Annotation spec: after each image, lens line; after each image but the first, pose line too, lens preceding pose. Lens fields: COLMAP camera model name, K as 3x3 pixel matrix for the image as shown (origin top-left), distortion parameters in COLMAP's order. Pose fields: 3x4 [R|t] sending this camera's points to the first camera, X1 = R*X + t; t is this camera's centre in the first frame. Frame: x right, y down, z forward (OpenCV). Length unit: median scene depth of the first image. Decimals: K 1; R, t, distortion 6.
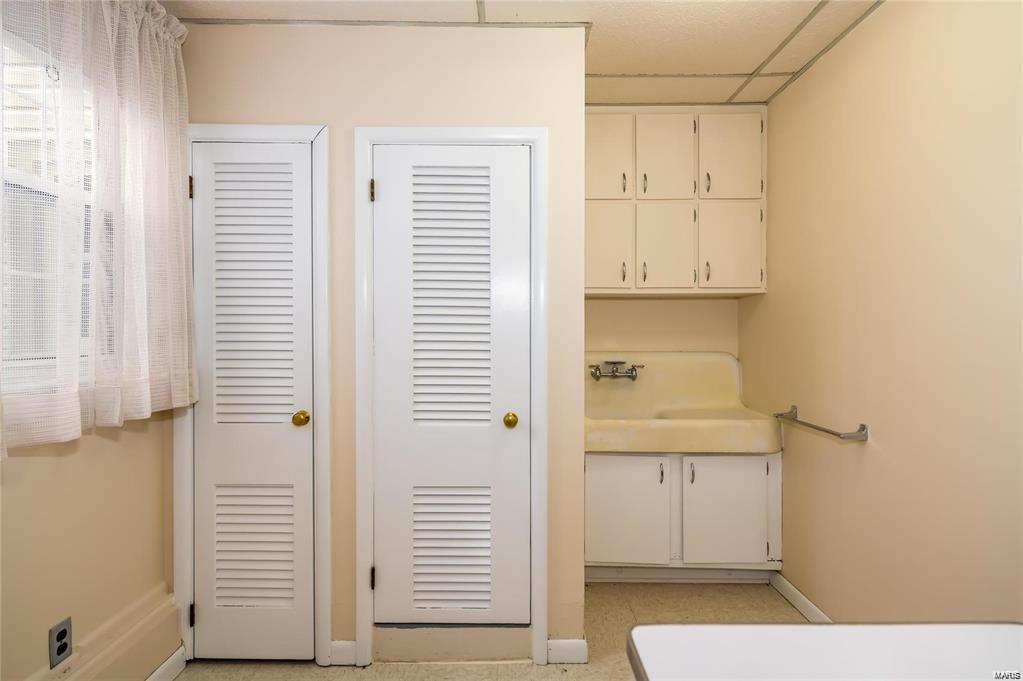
lens RADIAL K [[500.0, 0, 512.8], [0, 500.0, 334.1], [0, 0, 1]] dist [0.006307, 0.000264]
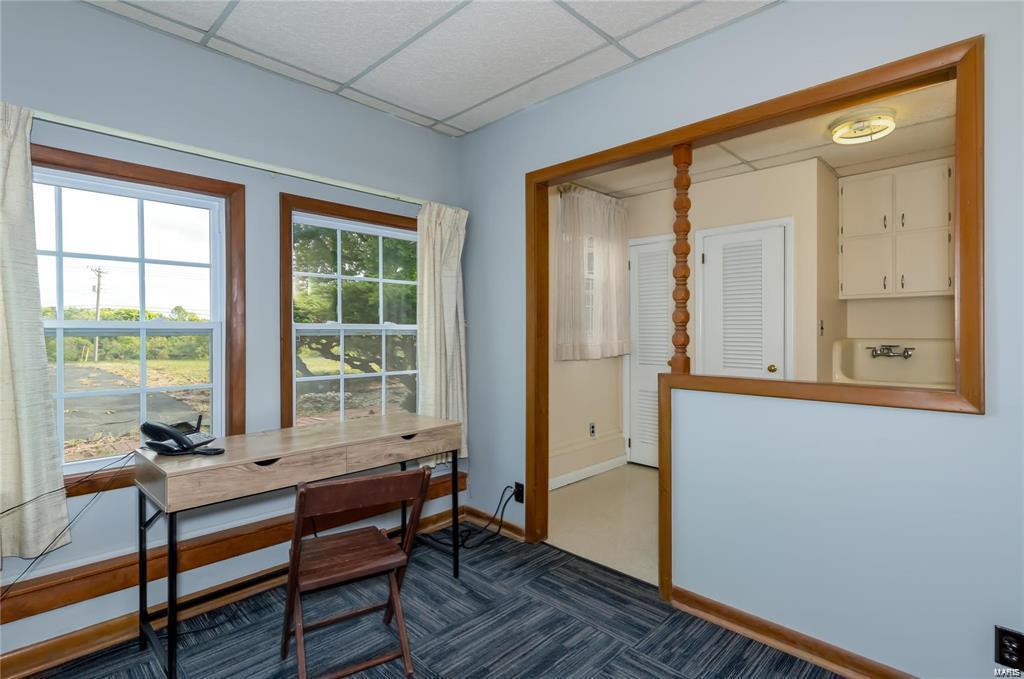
lens RADIAL K [[500.5, 0, 512.1], [0, 500.5, 338.1], [0, 0, 1]] dist [0.006307, 0.000264]
pose [[0.711478, 0.005236, -0.702689, 0.638631], [-0.001657, 0.999982, 0.005773, 0.041377], [0.702706, -0.002943, 0.711474, -1.091948]]
